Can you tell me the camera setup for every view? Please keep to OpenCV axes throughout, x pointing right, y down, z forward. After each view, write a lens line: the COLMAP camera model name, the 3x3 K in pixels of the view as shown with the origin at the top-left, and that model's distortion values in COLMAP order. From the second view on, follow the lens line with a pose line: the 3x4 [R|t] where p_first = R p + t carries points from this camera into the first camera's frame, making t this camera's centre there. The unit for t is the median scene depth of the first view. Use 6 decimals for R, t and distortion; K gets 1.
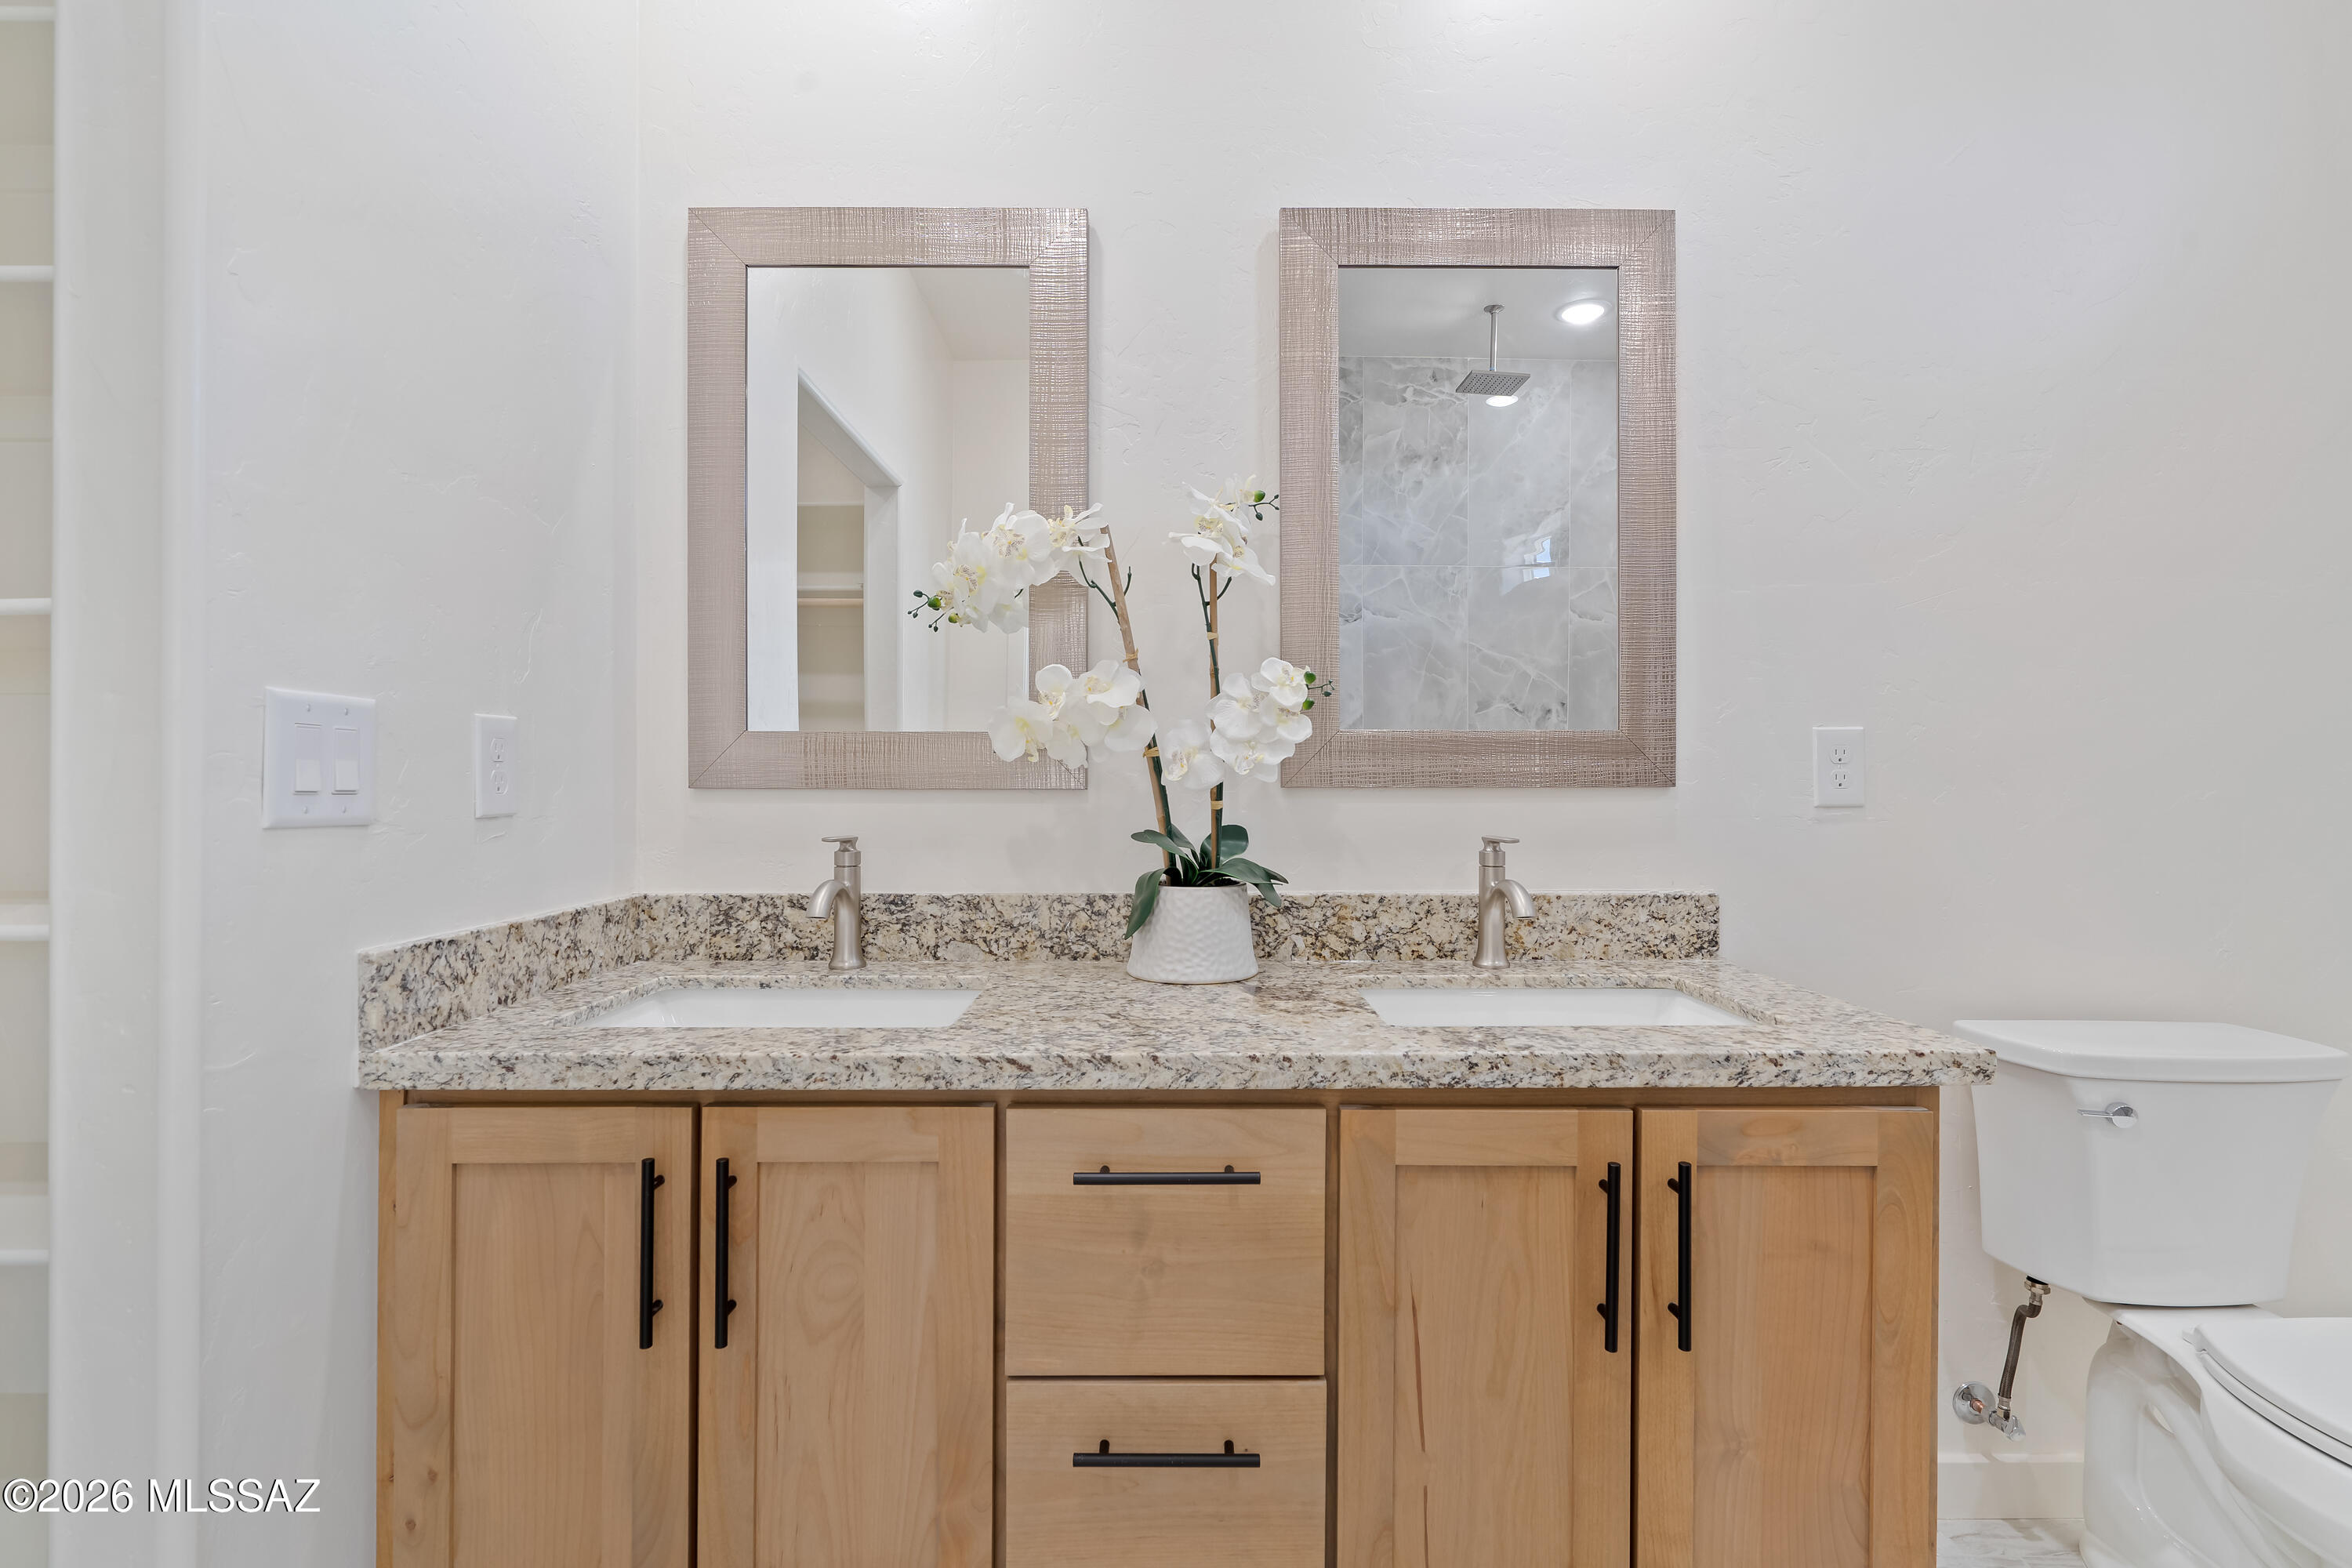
lens RADIAL K [[1075.7, 0, 1162.2], [0, 1075.7, 792.6], [0, 0, 1]] dist [-0.001719, 0.000556]
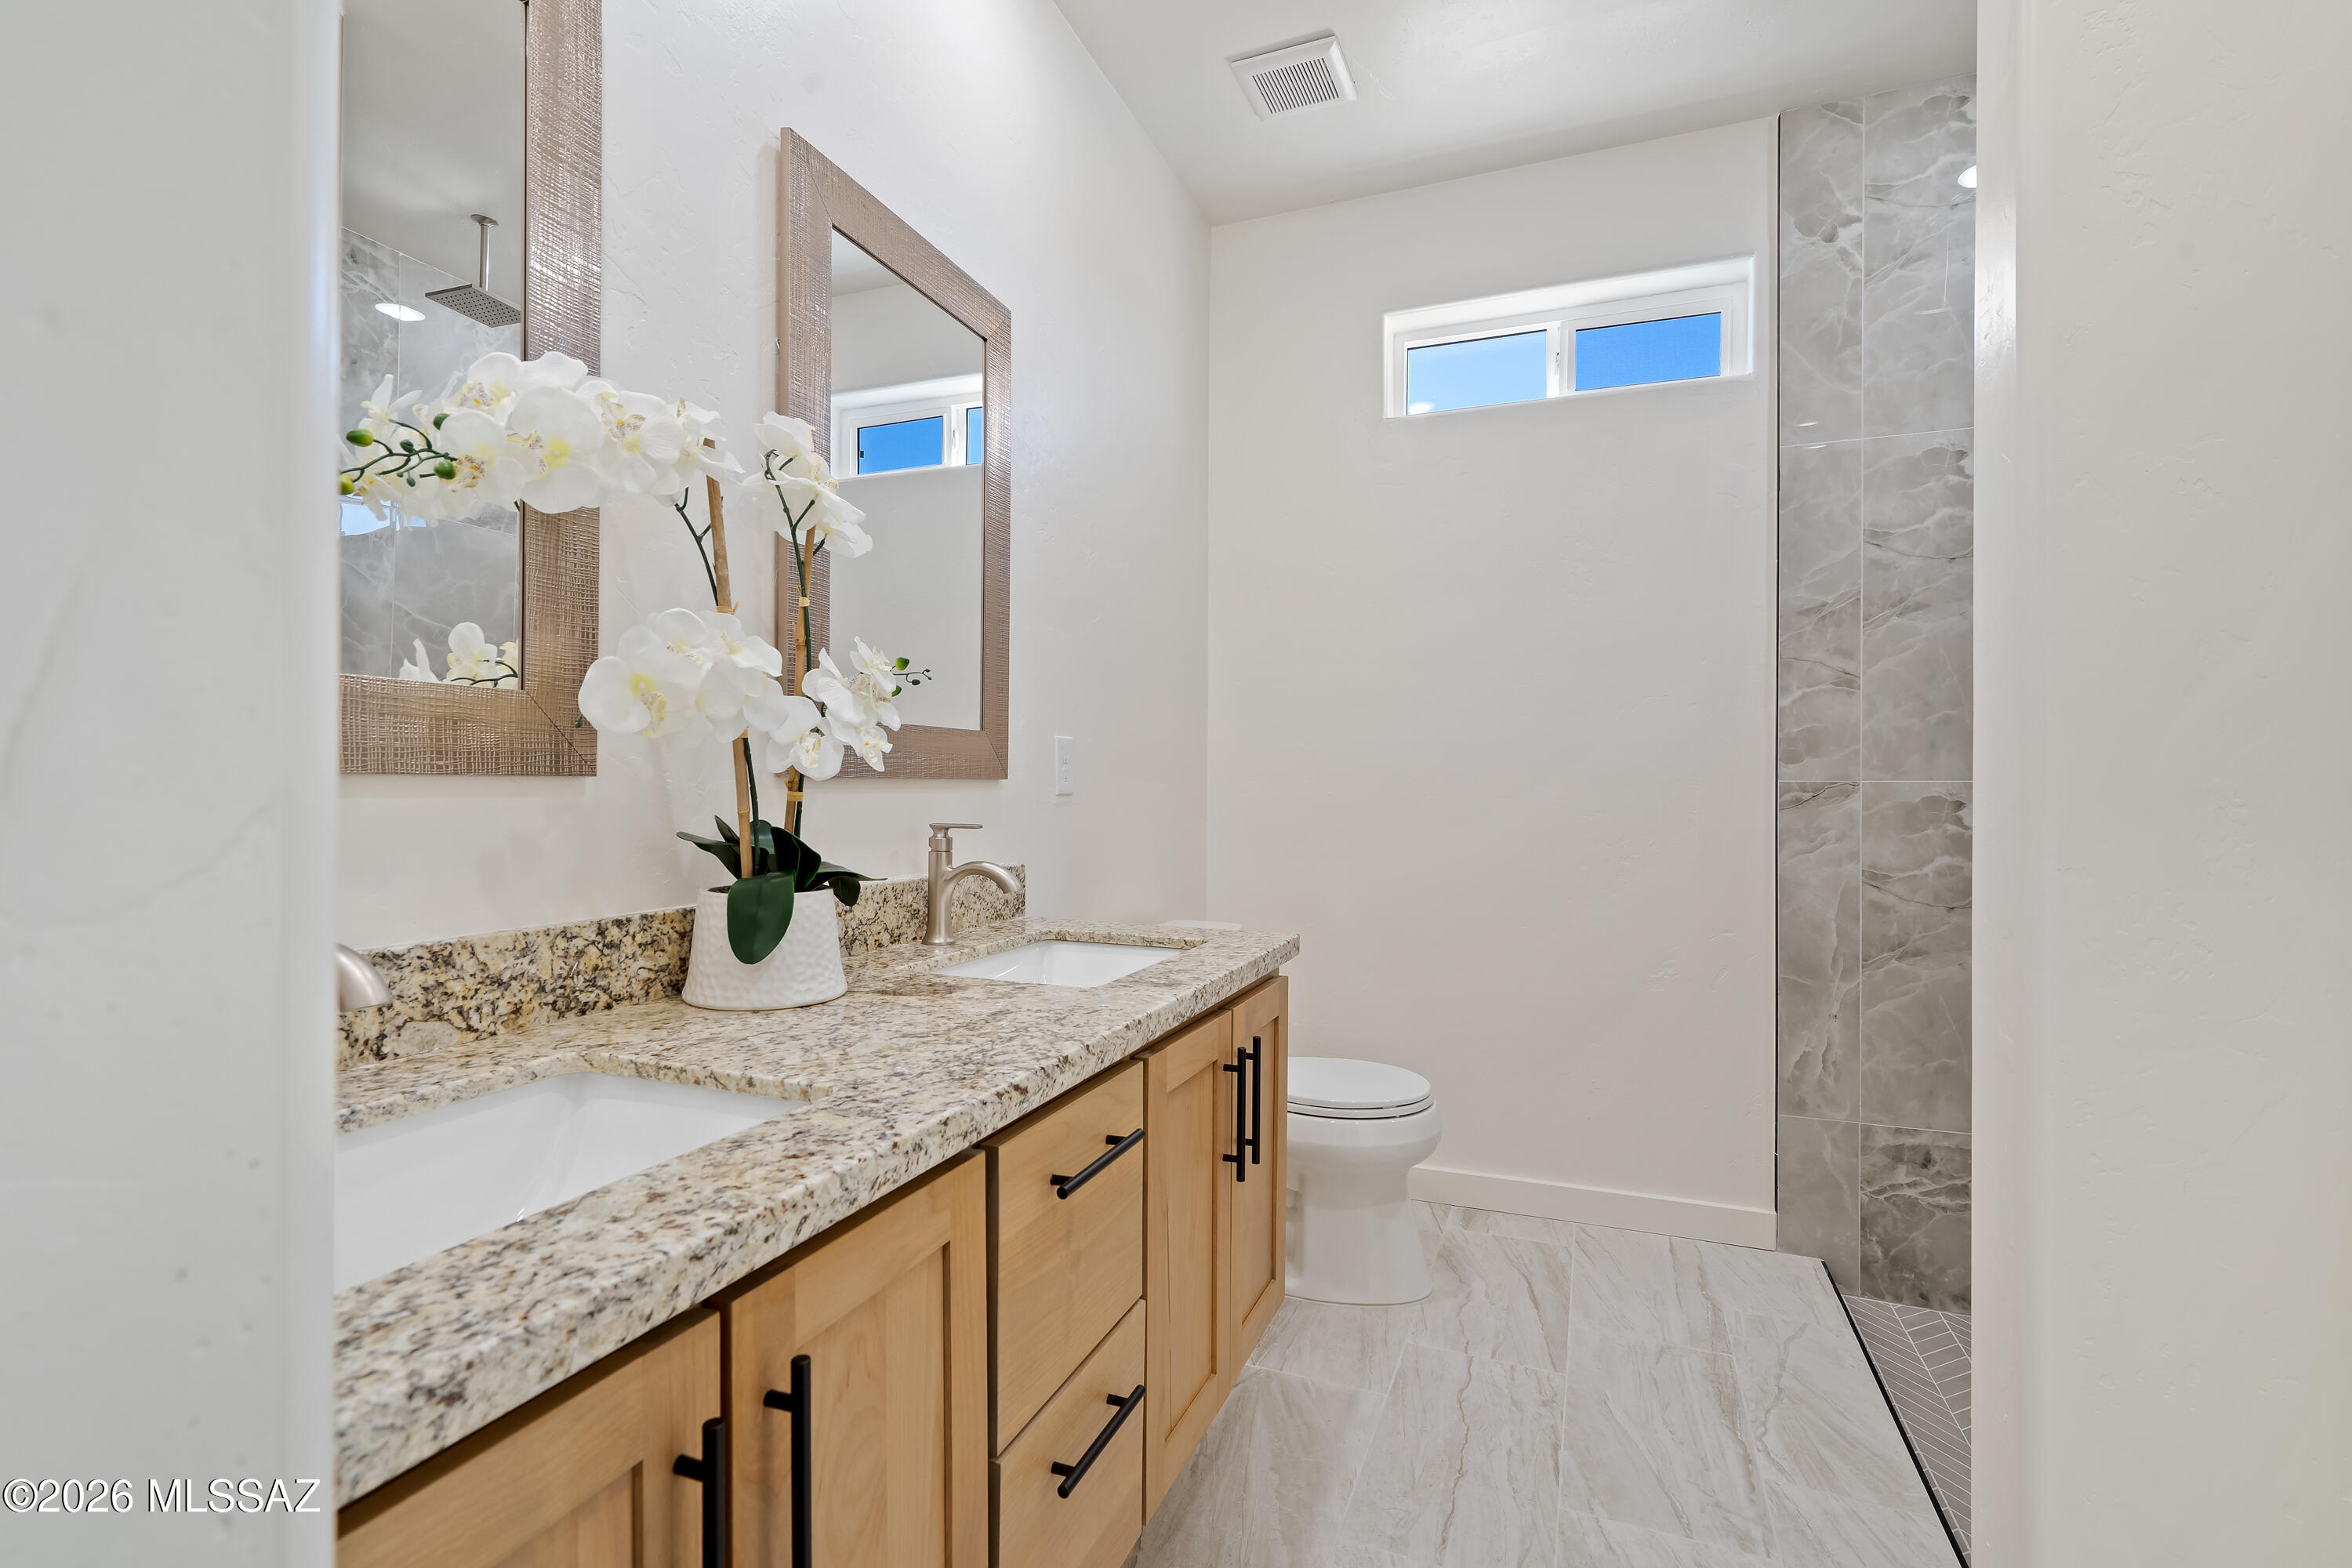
lens RADIAL K [[1075.7, 0, 1157.5], [0, 1075.7, 793.5], [0, 0, 1]] dist [-0.001719, 0.000556]
pose [[0.378133, -0.004782, 0.925739, -0.598853], [0.001012, 0.999988, 0.004752, 0.005257], [-0.925751, -0.000860, 0.378133, 0.375269]]
